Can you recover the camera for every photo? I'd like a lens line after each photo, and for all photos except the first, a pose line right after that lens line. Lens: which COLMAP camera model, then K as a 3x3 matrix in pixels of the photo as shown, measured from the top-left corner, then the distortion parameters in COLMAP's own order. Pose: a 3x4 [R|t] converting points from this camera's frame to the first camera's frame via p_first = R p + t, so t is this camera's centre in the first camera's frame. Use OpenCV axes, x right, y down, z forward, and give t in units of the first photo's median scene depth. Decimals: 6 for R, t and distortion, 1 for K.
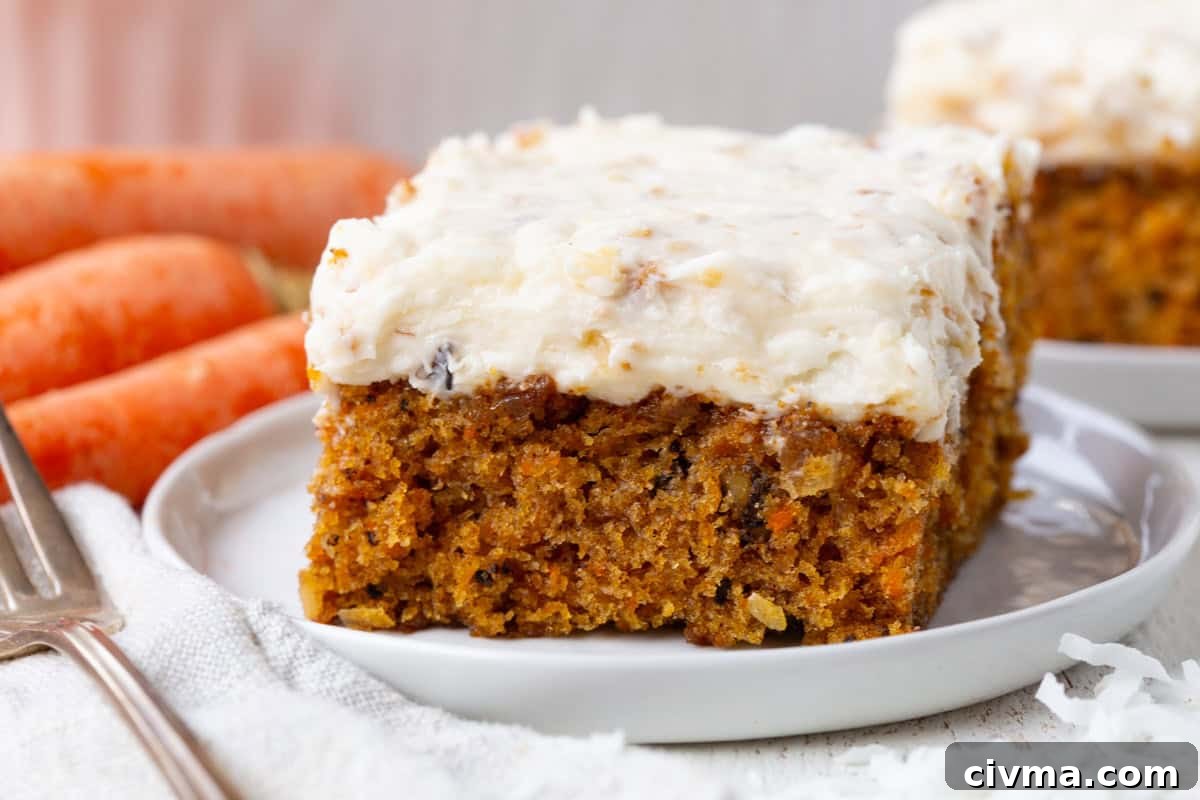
lens RADIAL K [[6390.5, 0, 598.0], [0, 6390.5, 394.9], [0, 0, 1]] dist [-0.422731, 0.000000]
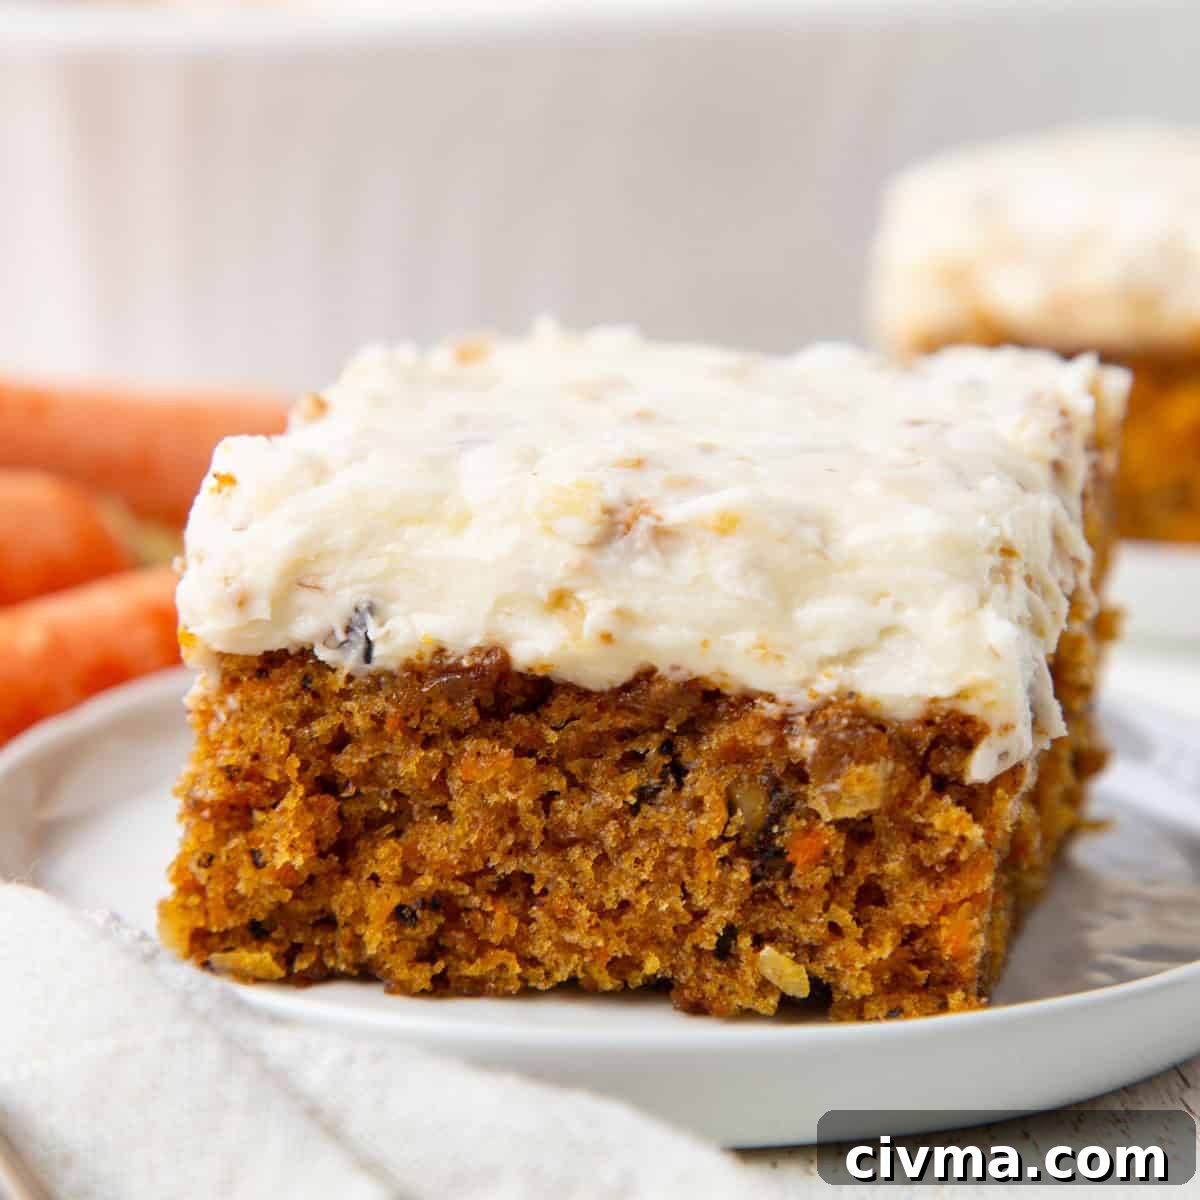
lens RADIAL K [[5000.7, 0, 596.2], [0, 5000.7, 597.9], [0, 0, 1]] dist [0.303631, 0.000000]
pose [[0.998910, 0.028959, 0.036608, -0.018224], [-0.027916, 0.999198, -0.028710, 0.007622], [-0.037410, 0.027657, 0.998917, 0.411327]]
